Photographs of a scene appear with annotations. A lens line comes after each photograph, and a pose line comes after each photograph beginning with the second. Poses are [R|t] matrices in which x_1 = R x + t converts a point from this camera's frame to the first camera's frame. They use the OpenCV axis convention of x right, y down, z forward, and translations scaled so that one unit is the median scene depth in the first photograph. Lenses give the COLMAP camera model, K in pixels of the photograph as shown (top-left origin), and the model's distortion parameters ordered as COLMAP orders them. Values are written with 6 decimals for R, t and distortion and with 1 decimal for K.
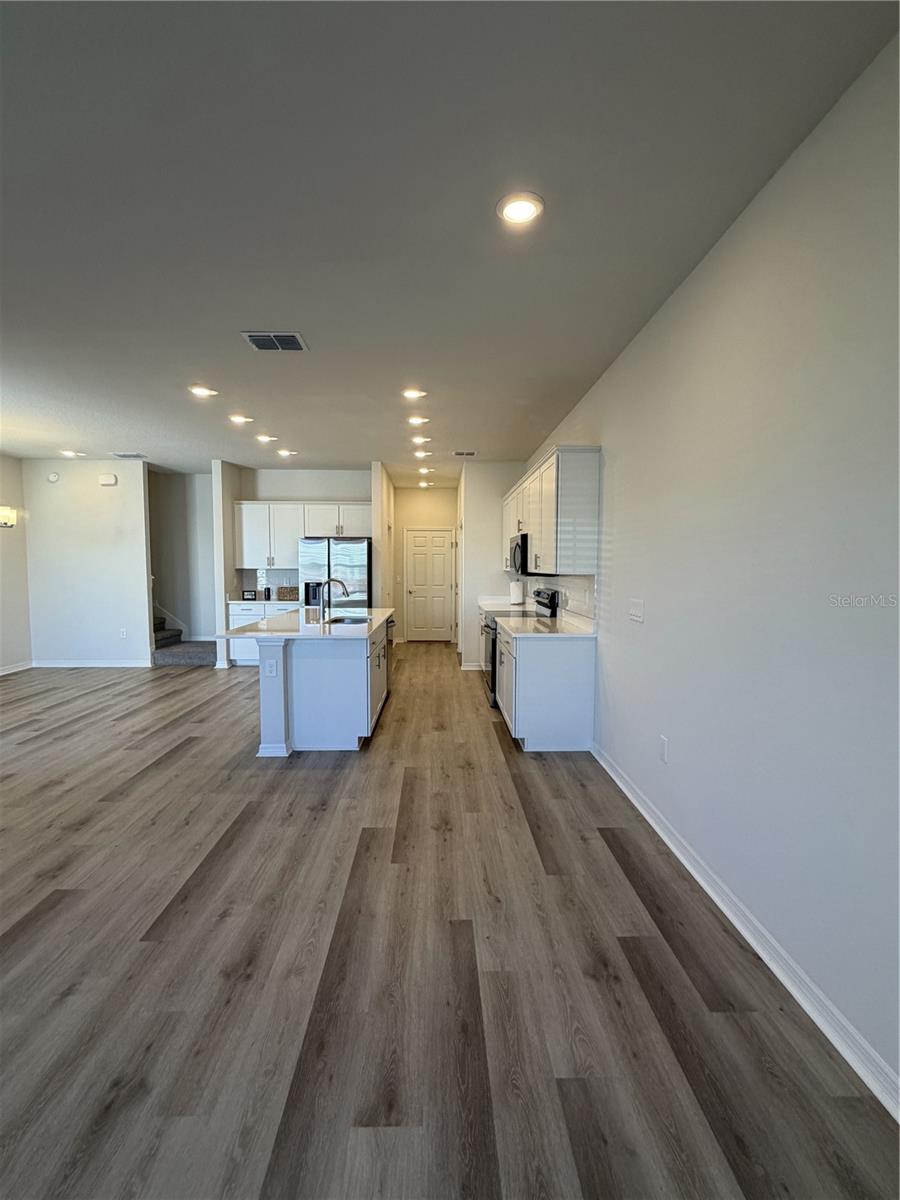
lens RADIAL K [[527.1, 0, 444.0], [0, 527.1, 597.5], [0, 0, 1]] dist [-0.004311, 0.001622]
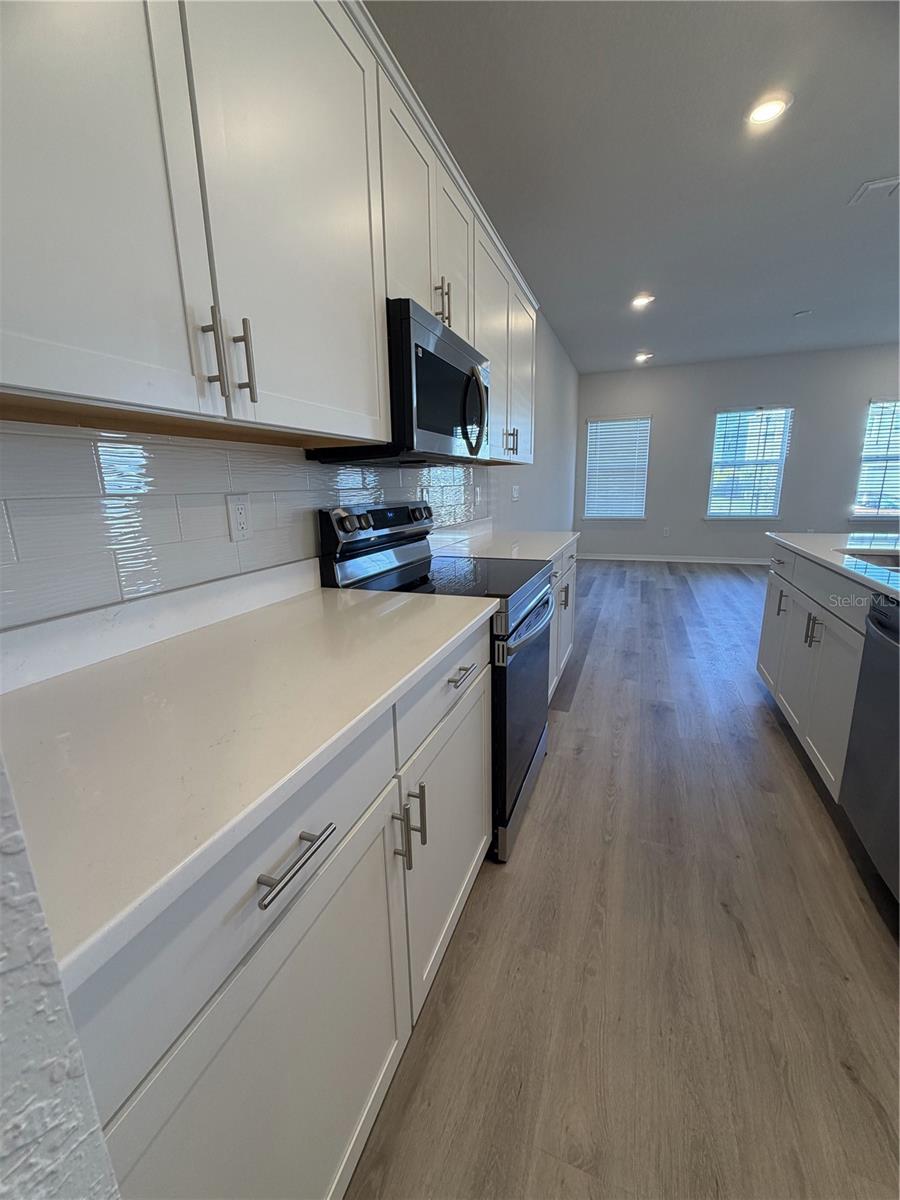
lens RADIAL K [[476.2, 0, 444.5], [0, 476.2, 599.1], [0, 0, 1]] dist [-0.000808, -0.000165]
pose [[-0.921939, -0.080246, 0.378931, 0.032051], [0.036624, 0.955861, 0.291528, -0.070022], [-0.385600, 0.282649, -0.878307, 1.948344]]
